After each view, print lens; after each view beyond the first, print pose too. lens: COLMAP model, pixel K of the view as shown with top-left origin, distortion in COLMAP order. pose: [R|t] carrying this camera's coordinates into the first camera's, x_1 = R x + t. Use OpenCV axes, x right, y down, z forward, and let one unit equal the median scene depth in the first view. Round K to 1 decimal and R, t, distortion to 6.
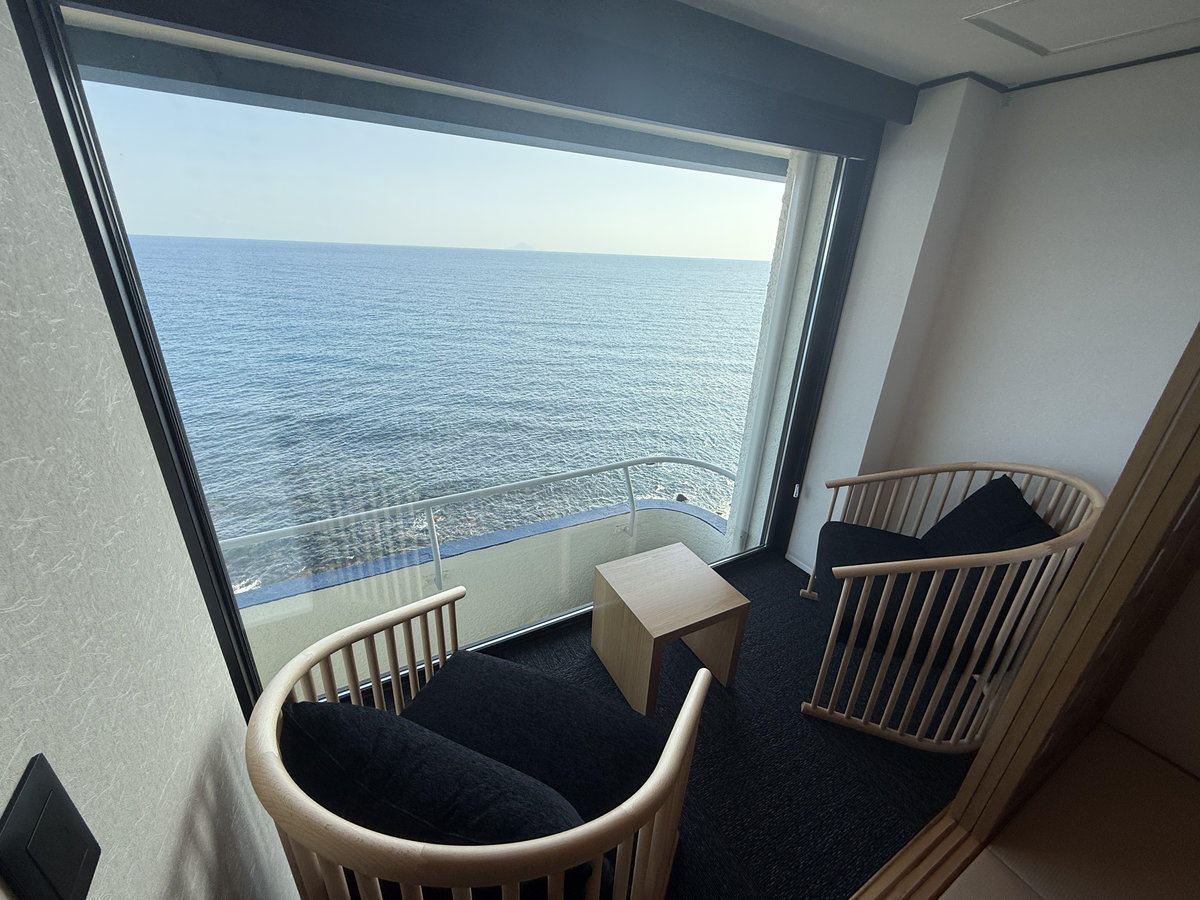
lens RADIAL K [[484.3, 0, 598.7], [0, 484.3, 447.4], [0, 0, 1]] dist [0.018402, 0.000437]
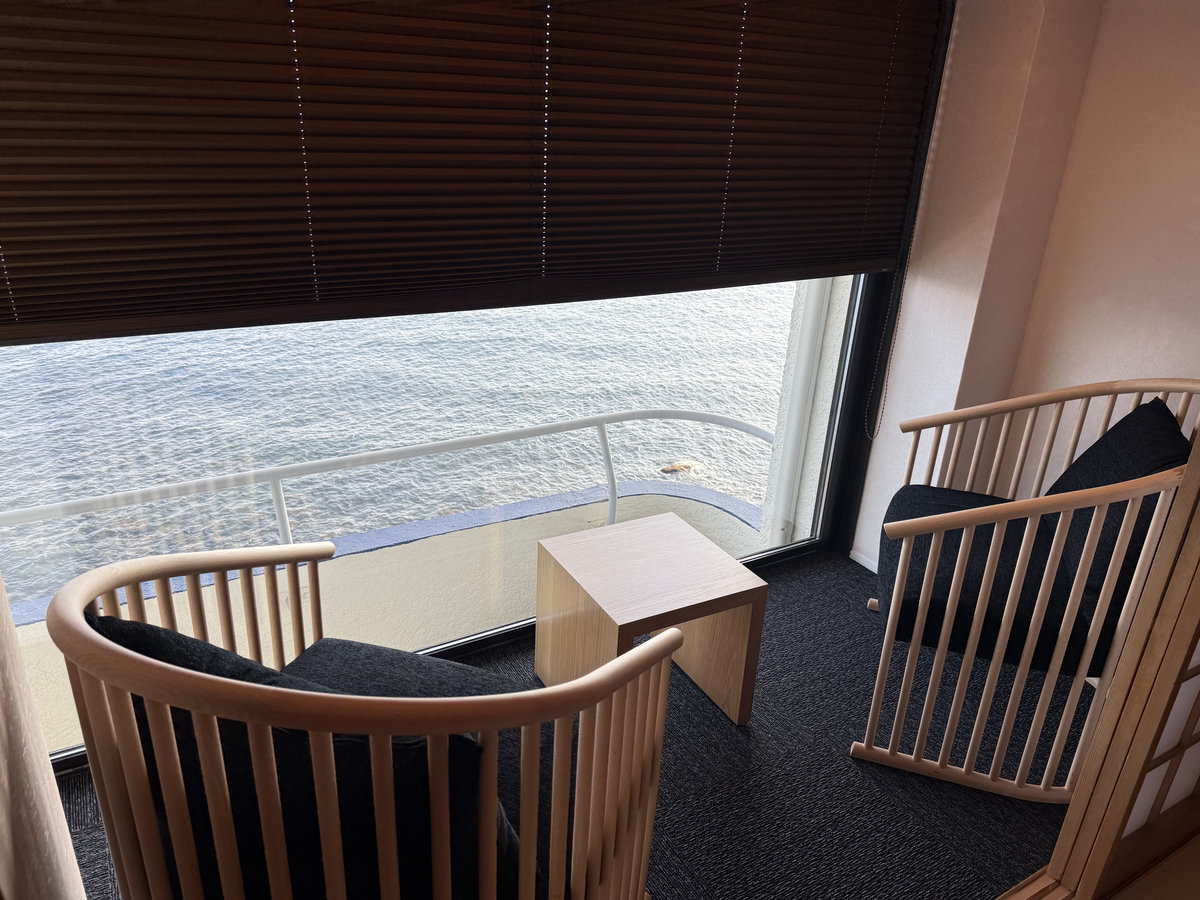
lens RADIAL K [[851.0, 0, 596.4], [0, 851.0, 451.9], [0, 0, 1]] dist [0.033448, -0.029772]
pose [[0.999769, -0.002975, 0.021288, 0.047668], [0.002800, 0.999962, 0.008206, 0.116309], [-0.021311, -0.008145, 0.999740, -0.138896]]
